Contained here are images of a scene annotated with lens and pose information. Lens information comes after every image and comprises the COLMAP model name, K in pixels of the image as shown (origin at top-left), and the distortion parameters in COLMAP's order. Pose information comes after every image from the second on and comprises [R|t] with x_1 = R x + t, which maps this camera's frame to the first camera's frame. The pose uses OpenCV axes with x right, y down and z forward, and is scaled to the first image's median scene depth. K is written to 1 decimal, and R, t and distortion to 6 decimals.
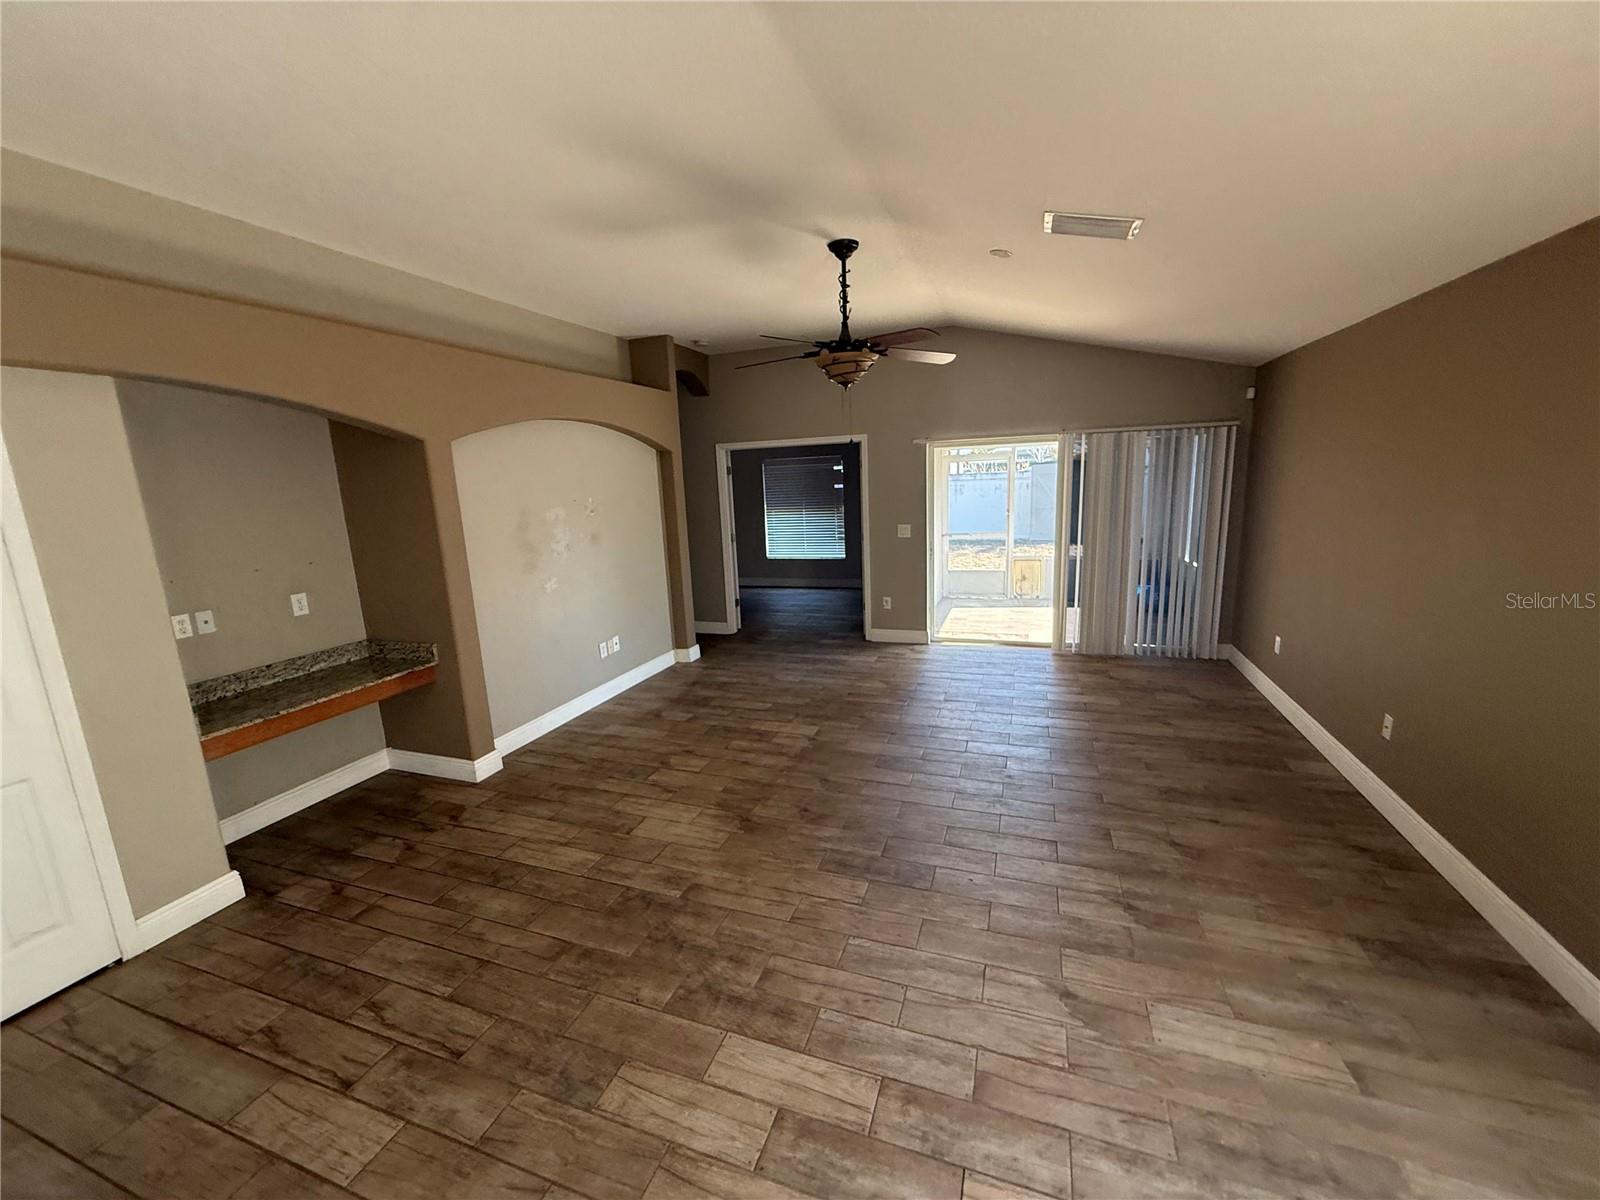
lens RADIAL K [[636.6, 0, 796.8], [0, 636.6, 601.6], [0, 0, 1]] dist [0.002778, 0.000074]
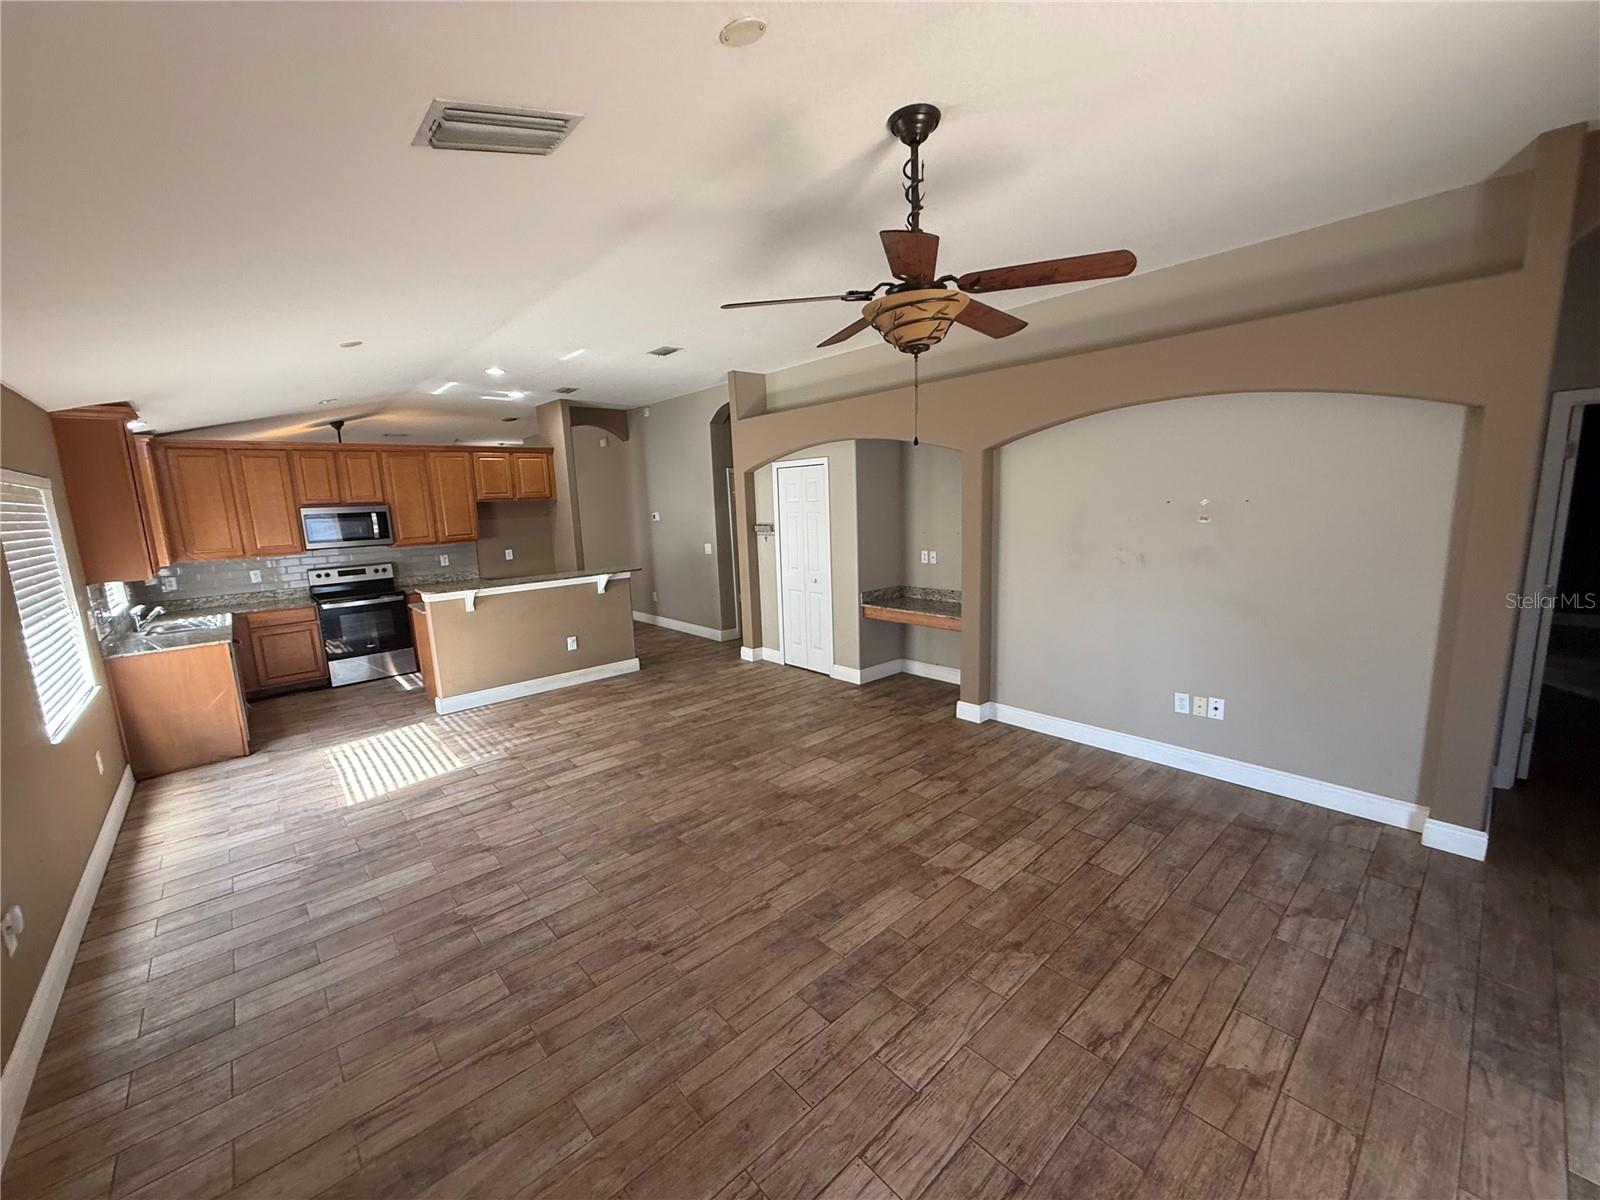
lens RADIAL K [[636.6, 0, 795.5], [0, 636.6, 602.1], [0, 0, 1]] dist [0.002778, 0.000074]
pose [[-0.472163, 0.201324, -0.858214, 0.826821], [-0.112227, 0.951920, 0.285050, -0.312165], [0.874338, 0.230905, -0.426867, 1.408898]]
